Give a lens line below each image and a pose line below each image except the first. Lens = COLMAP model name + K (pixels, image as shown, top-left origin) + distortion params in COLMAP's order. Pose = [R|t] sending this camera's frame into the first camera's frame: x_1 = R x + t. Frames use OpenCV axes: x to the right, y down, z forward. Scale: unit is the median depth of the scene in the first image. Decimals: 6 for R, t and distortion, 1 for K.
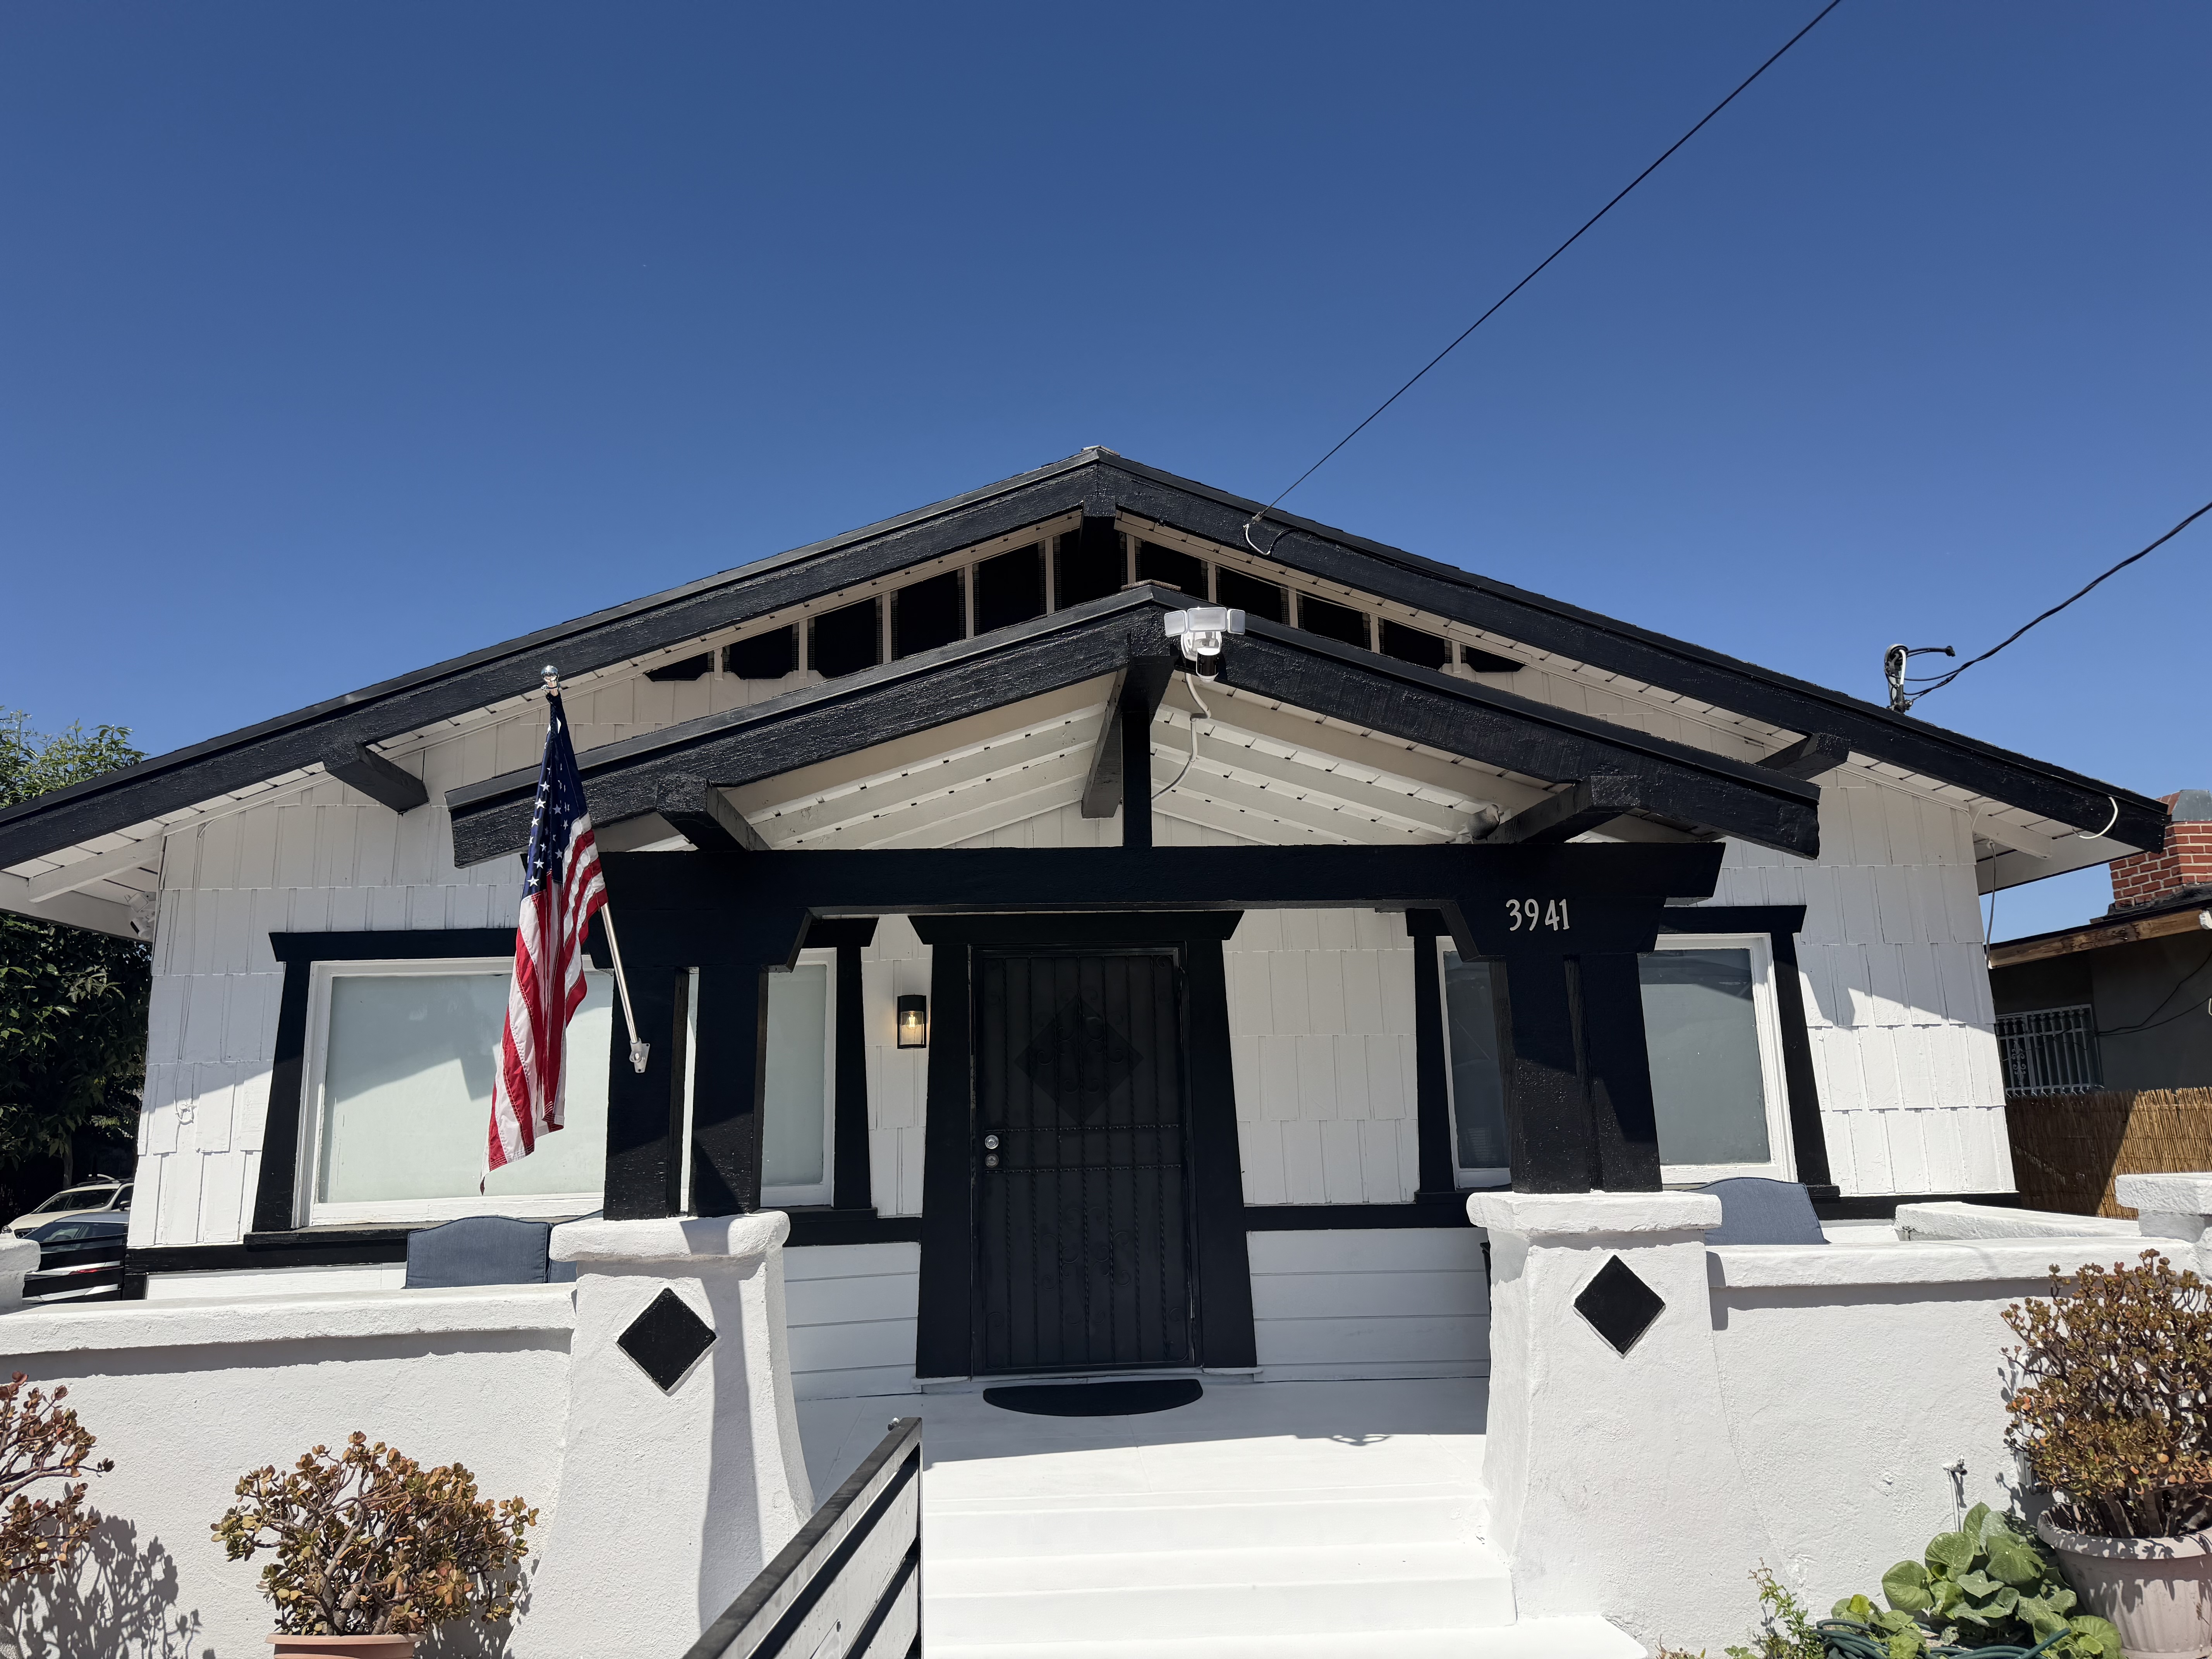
lens RADIAL K [[1602.9, 0, 1106.0], [0, 1602.9, 829.5], [0, 0, 1]] dist [0.059247, -0.000078]
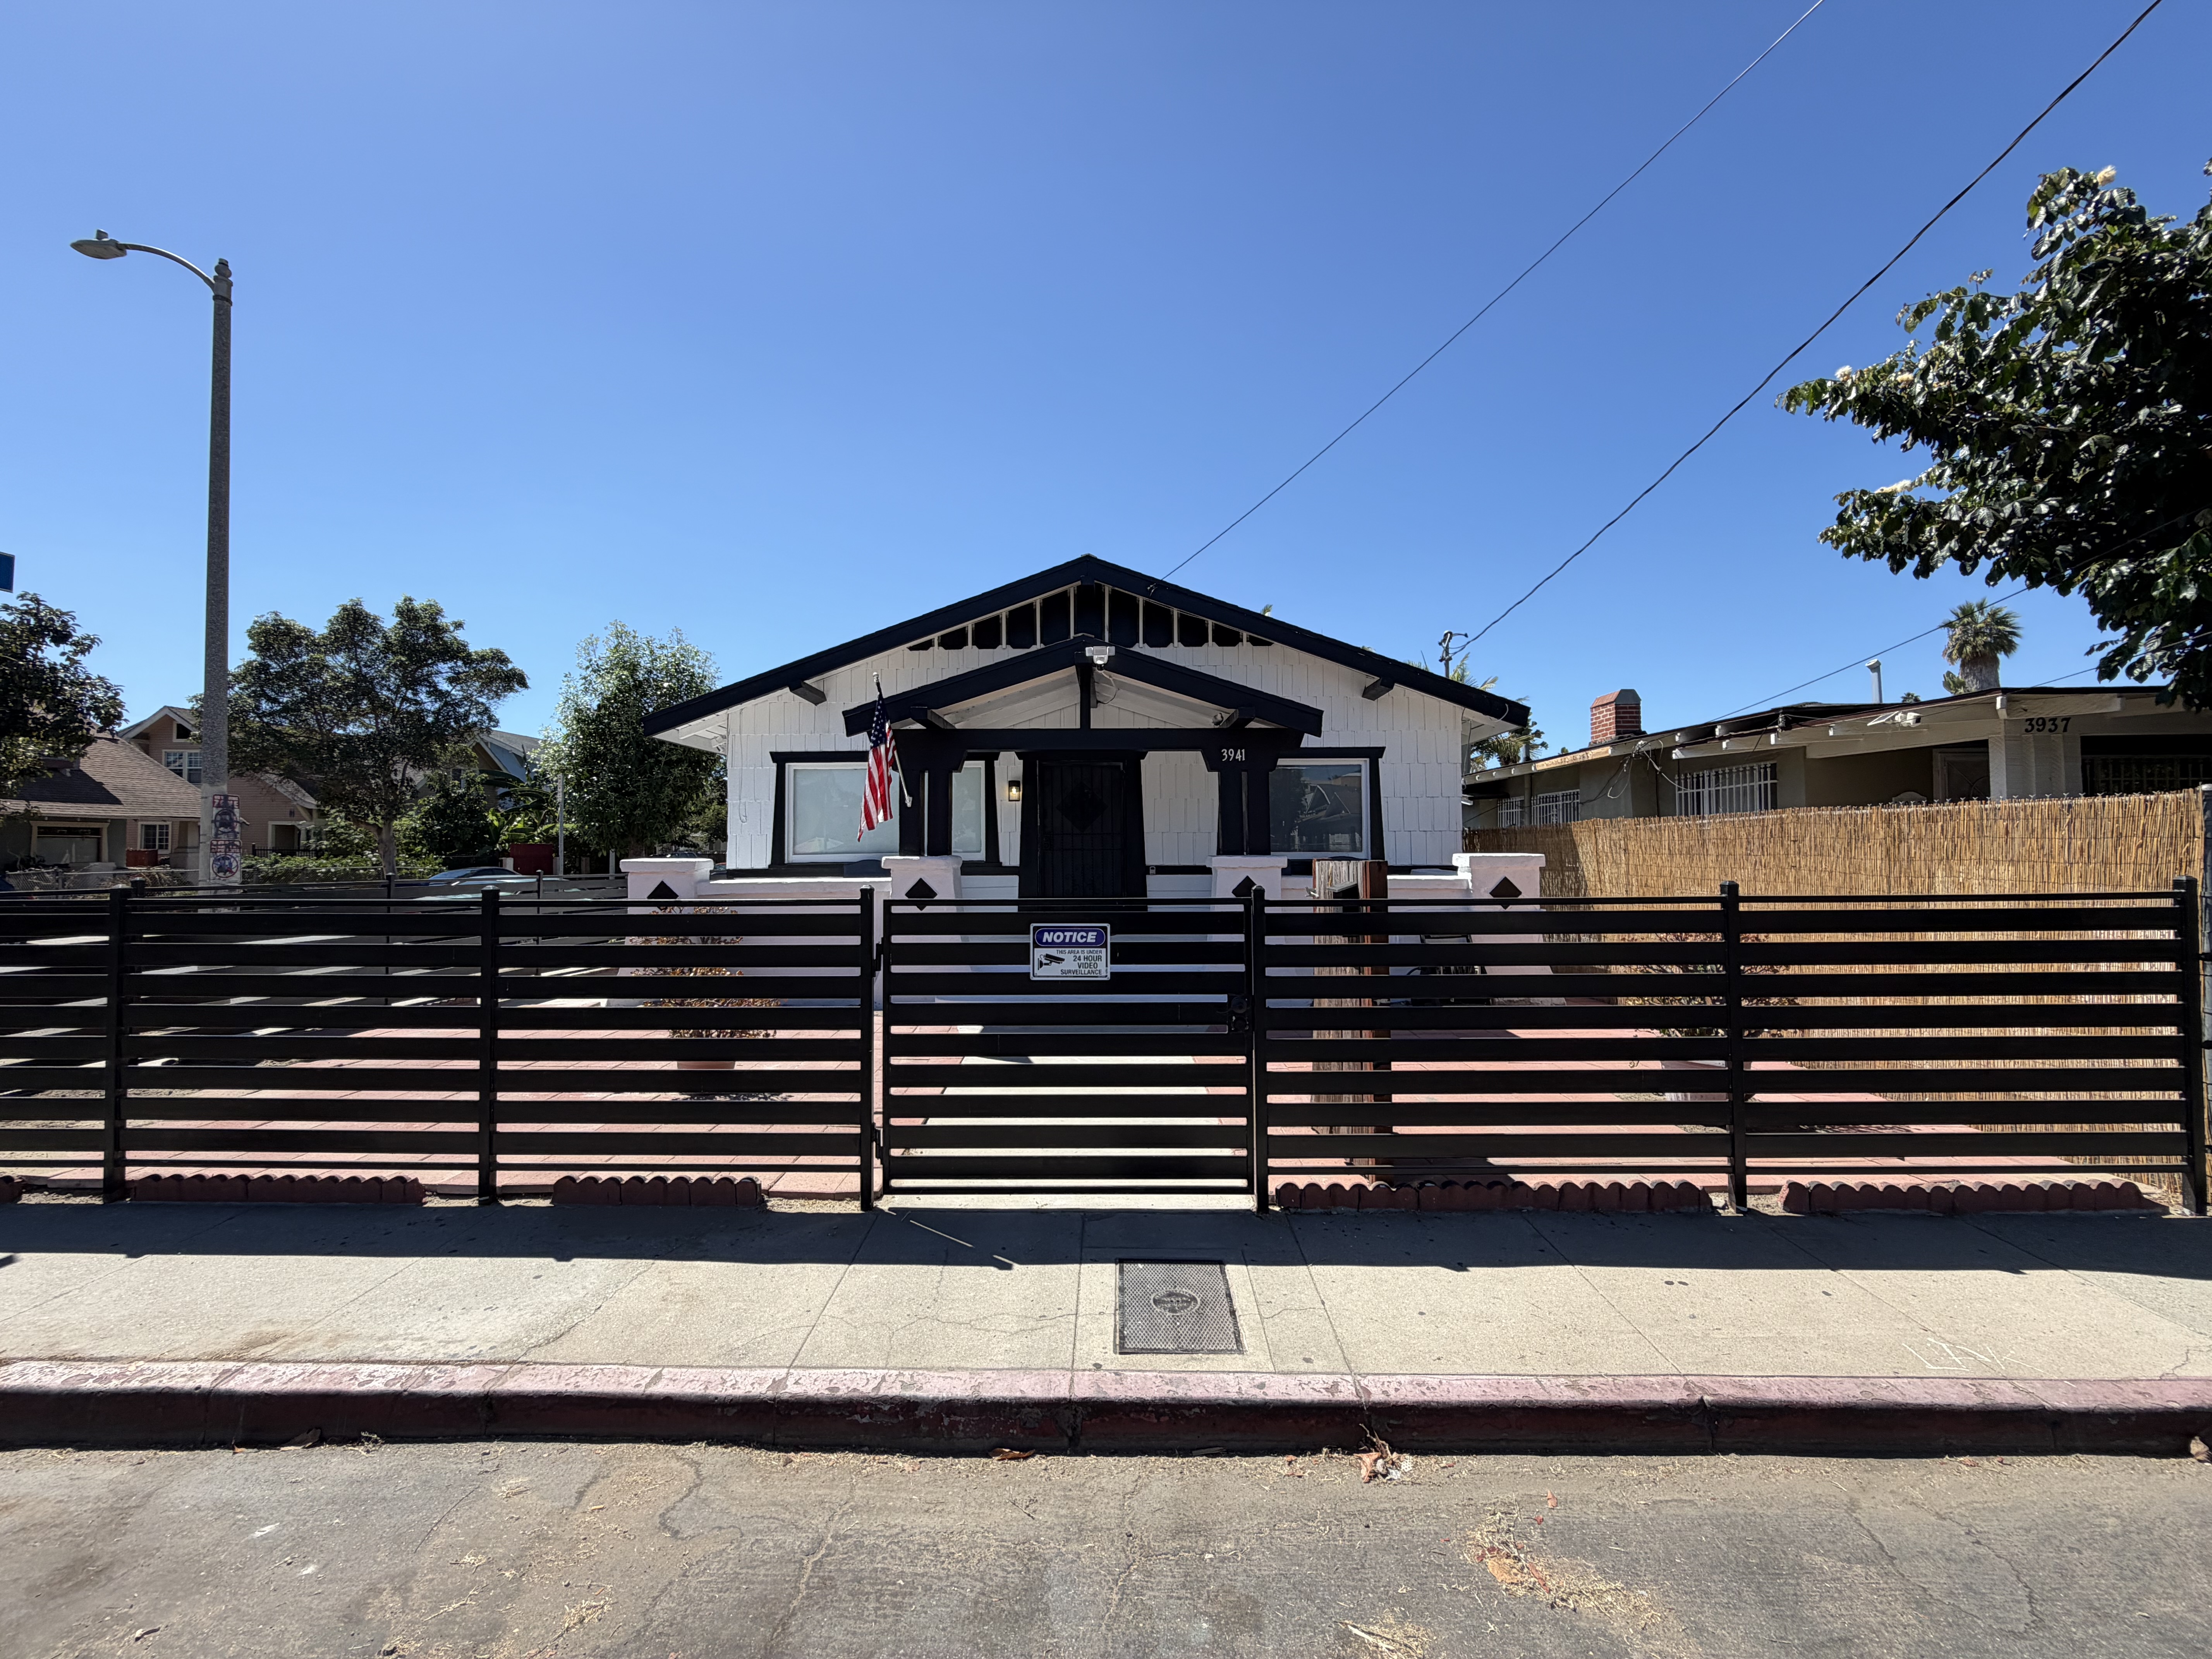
lens RADIAL K [[898.1, 0, 1106.0], [0, 898.1, 829.5], [0, 0, 1]] dist [-0.000376, -0.000004]
pose [[0.997798, 0.017856, -0.063877, 0.118521], [-0.007278, 0.986741, 0.162141, -0.051483], [0.065926, -0.161319, 0.984698, -0.404000]]
